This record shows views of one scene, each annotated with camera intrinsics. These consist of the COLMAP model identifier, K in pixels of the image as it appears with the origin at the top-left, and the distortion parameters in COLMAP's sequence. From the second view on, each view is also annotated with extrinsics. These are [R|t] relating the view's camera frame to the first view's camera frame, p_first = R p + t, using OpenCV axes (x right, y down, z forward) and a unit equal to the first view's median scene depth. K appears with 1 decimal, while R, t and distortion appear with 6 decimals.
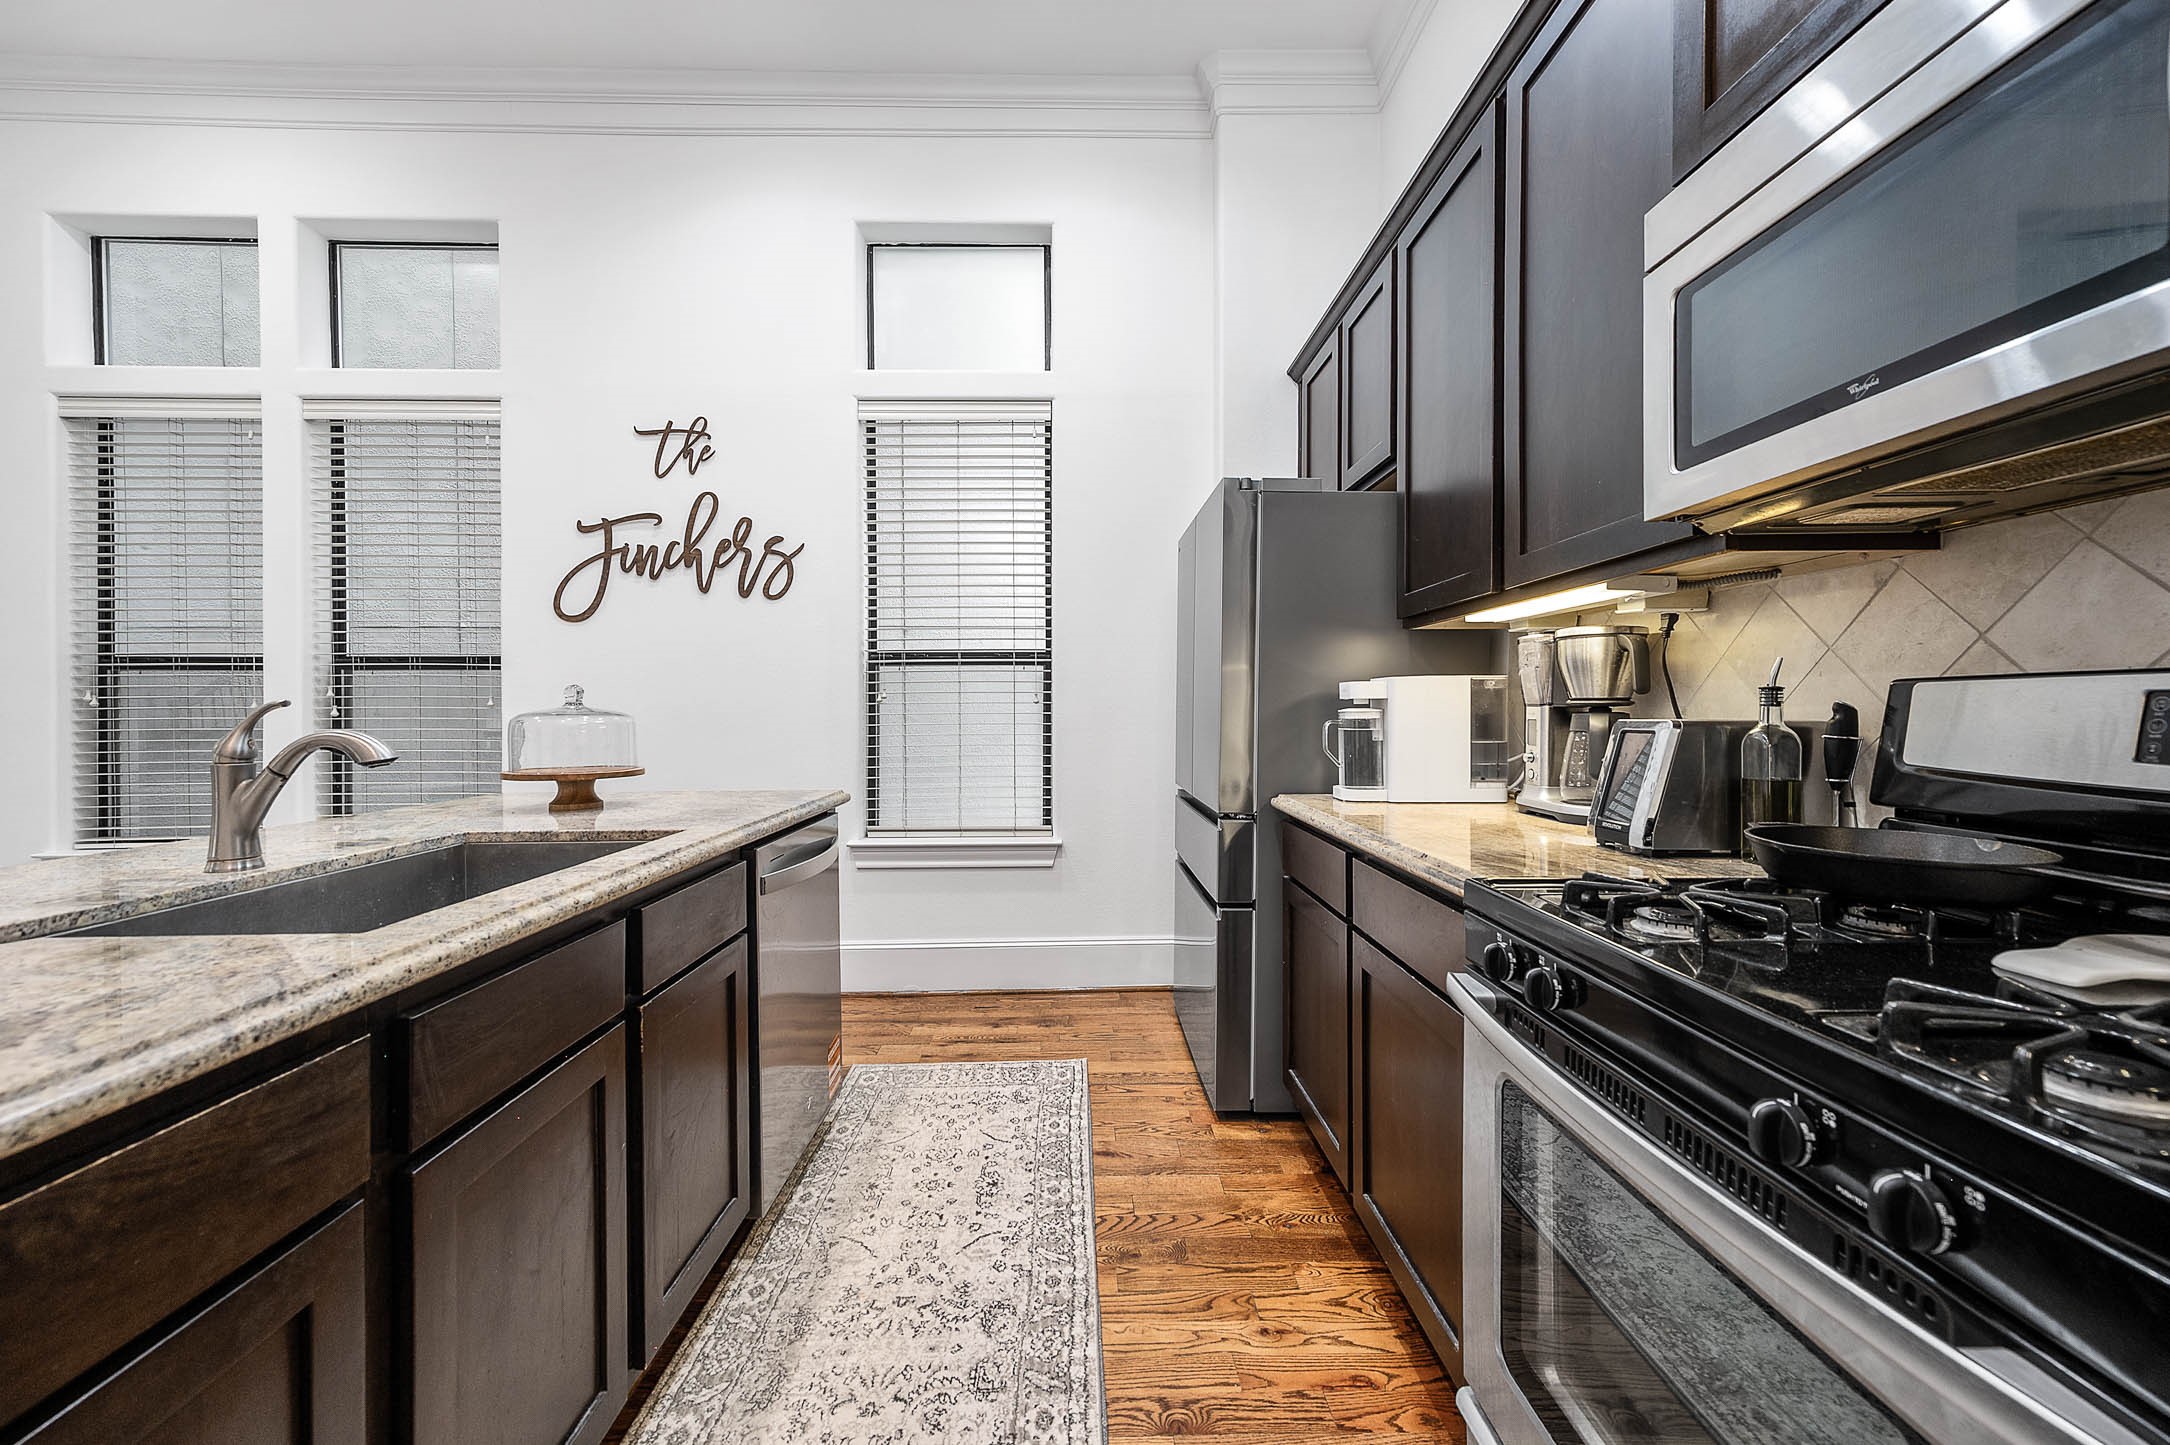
lens RADIAL K [[858.3, 0, 1078.3], [0, 858.3, 711.8], [0, 0, 1]] dist [0.012501, 0.001054]
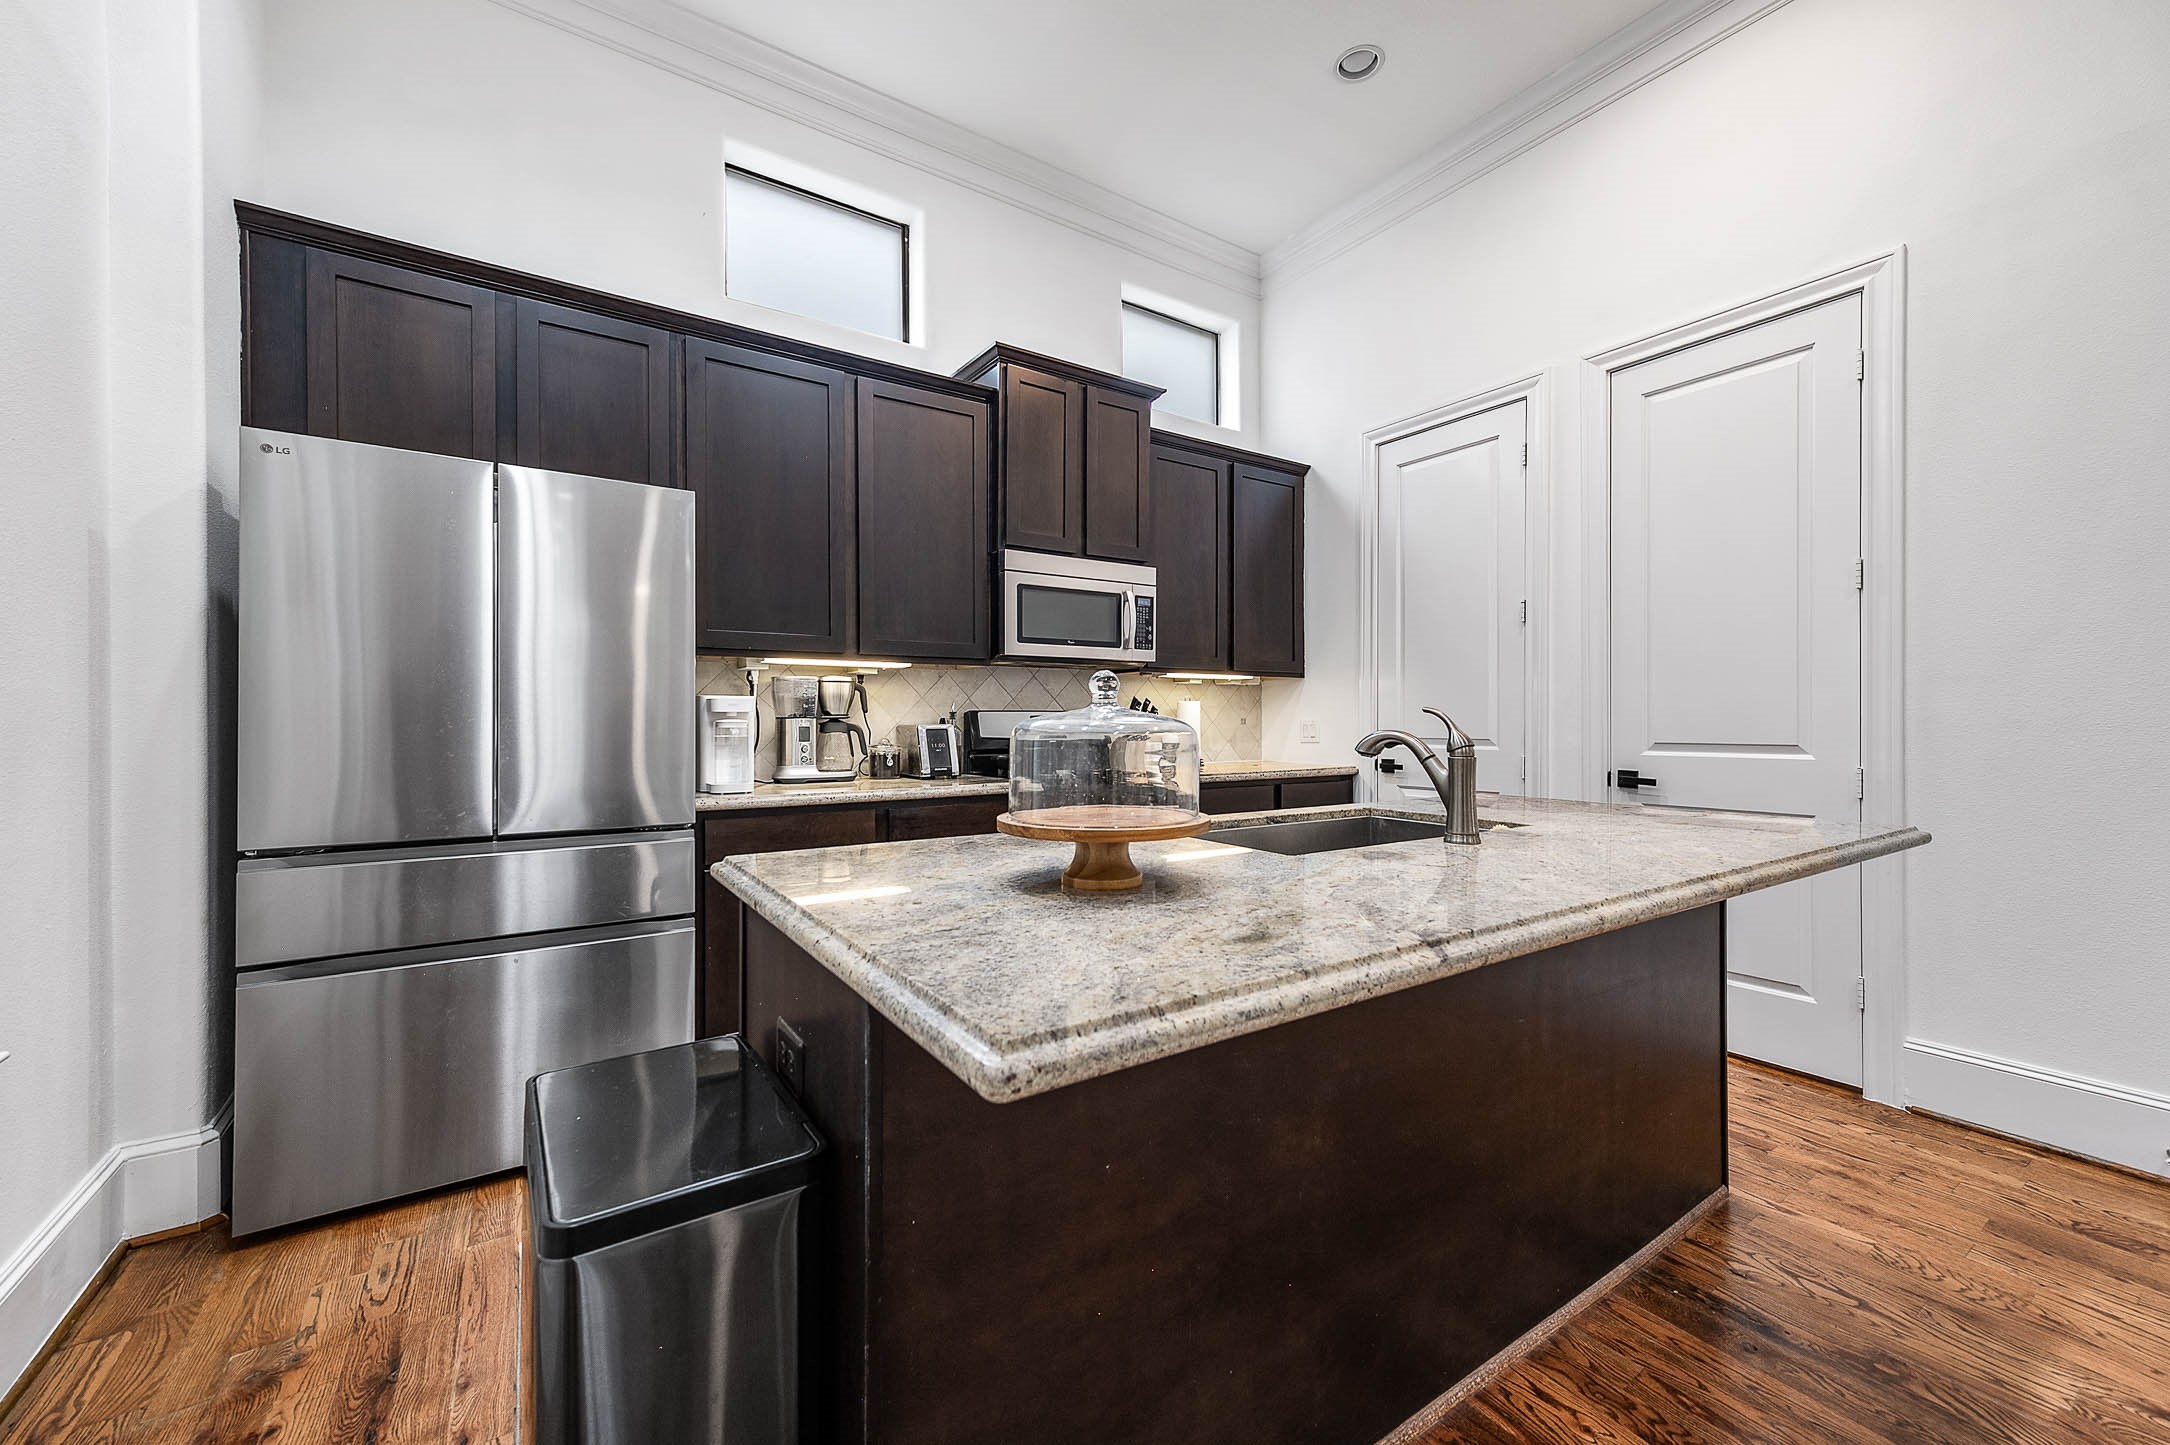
lens RADIAL K [[858.3, 0, 1076.1], [0, 858.3, 716.0], [0, 0, 1]] dist [0.012501, 0.001054]
pose [[-0.548149, 0.009010, 0.836332, -0.639777], [0.006613, 0.999957, -0.006438, 0.001960], [-0.836354, 0.002002, -0.548185, 0.807862]]
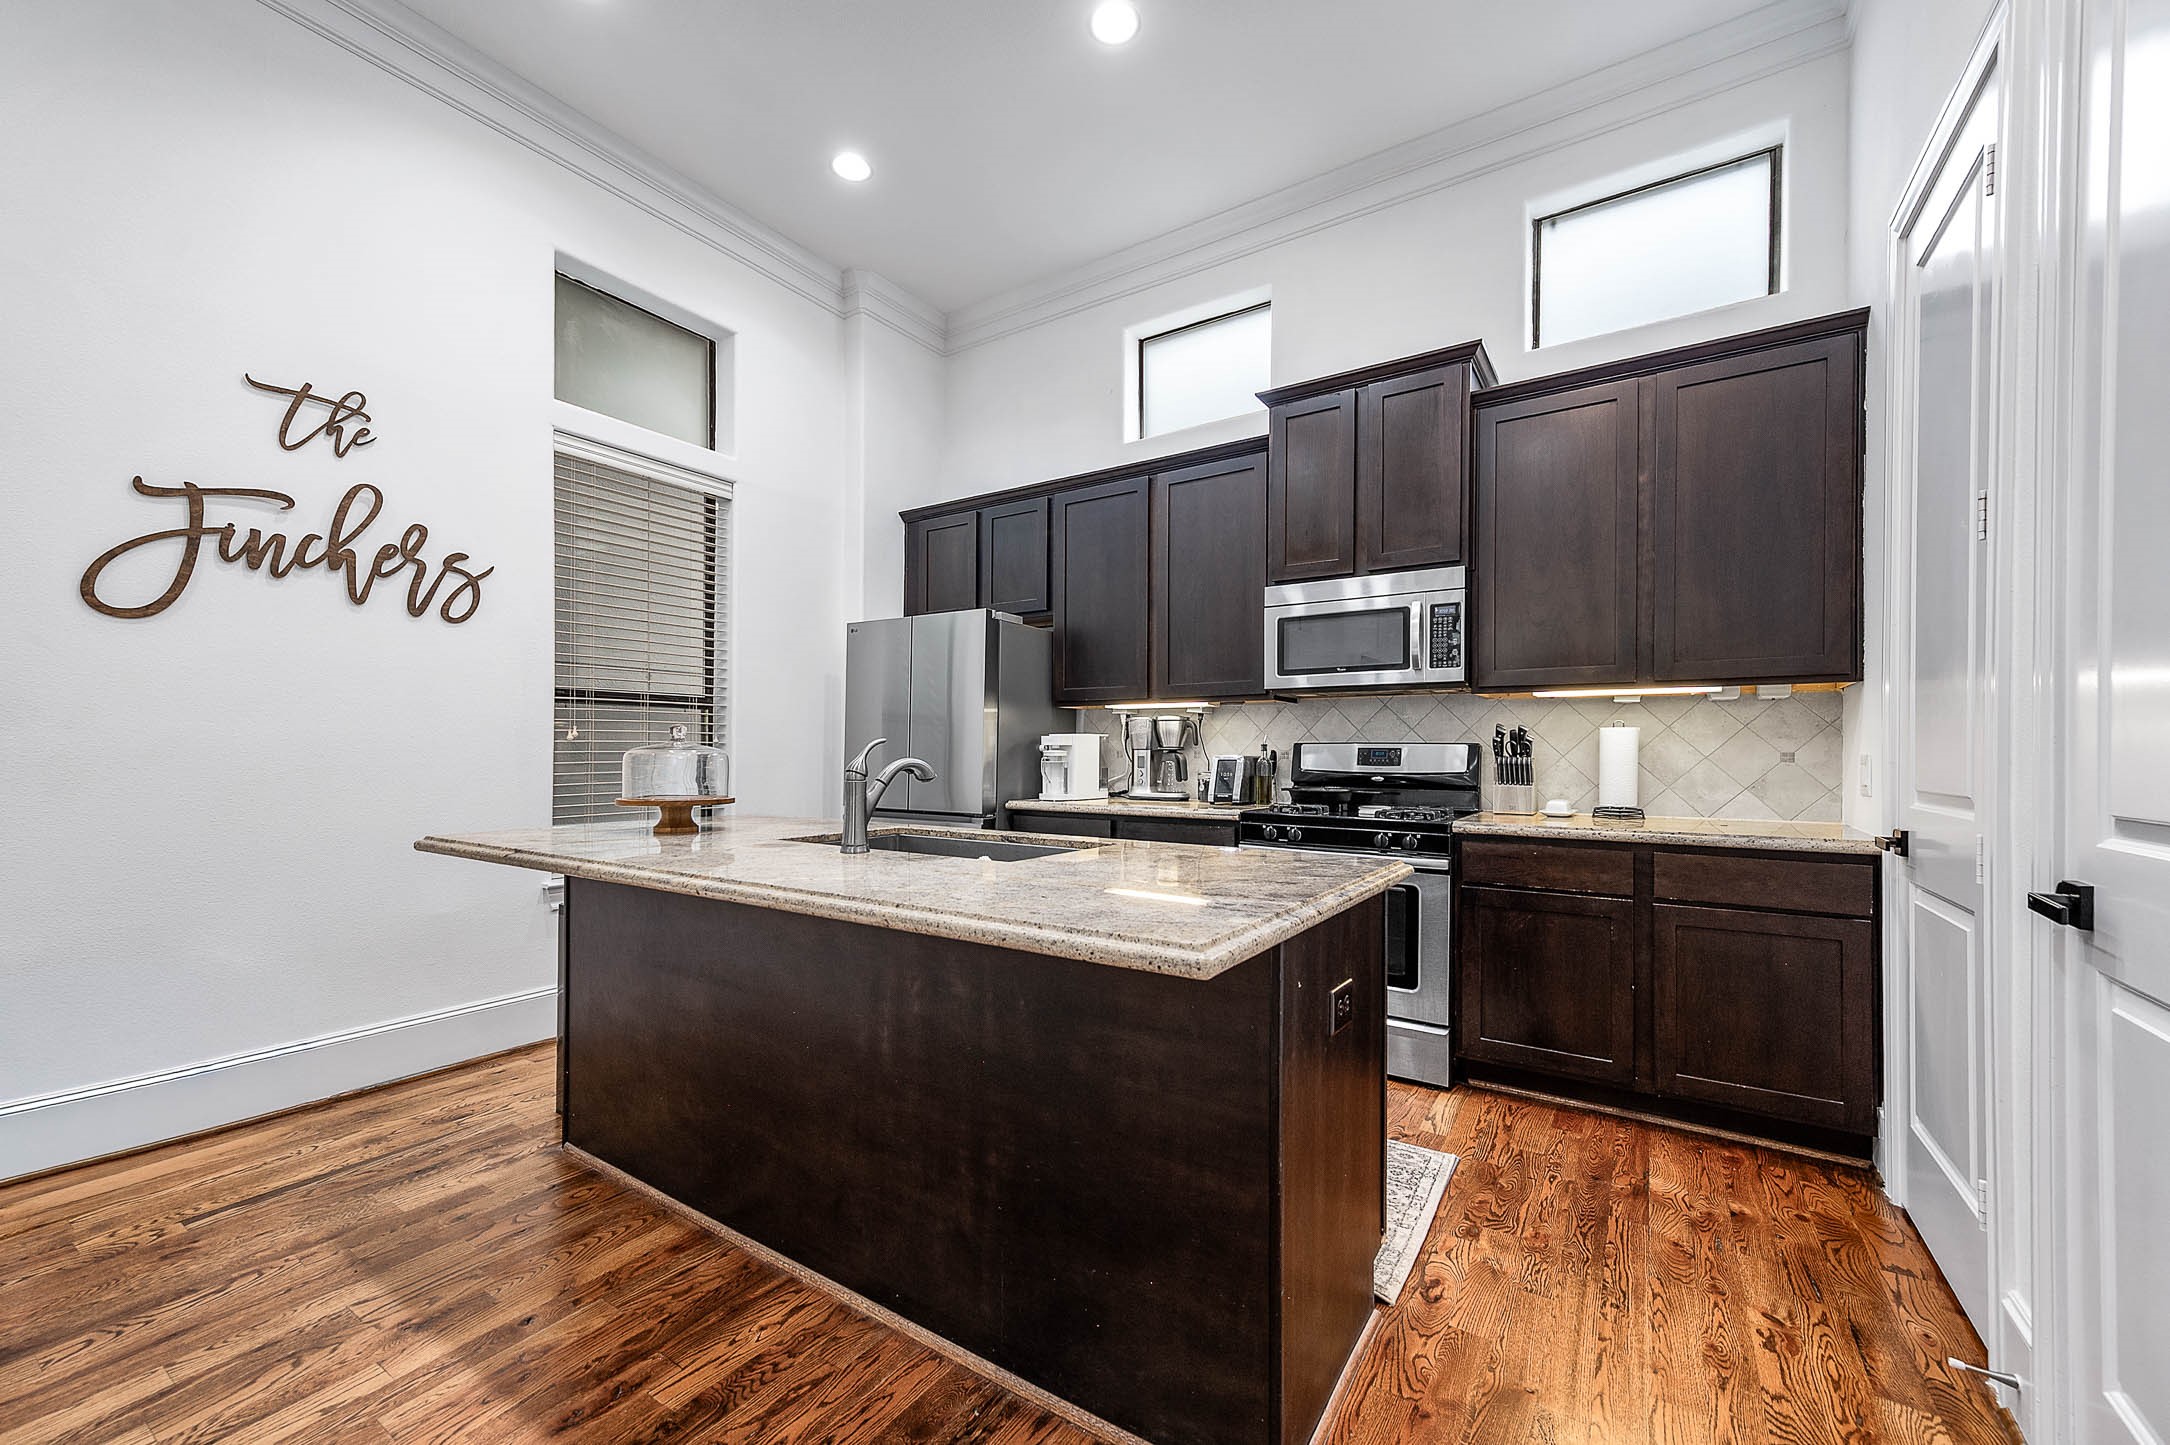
lens RADIAL K [[858.3, 0, 1092.2], [0, 858.3, 759.9], [0, 0, 1]] dist [0.012501, 0.001054]
pose [[0.560432, 0.000870, 0.828200, -0.733266], [-0.005244, 0.999983, 0.002498, 0.007406], [-0.828184, -0.005743, 0.560427, -0.062260]]
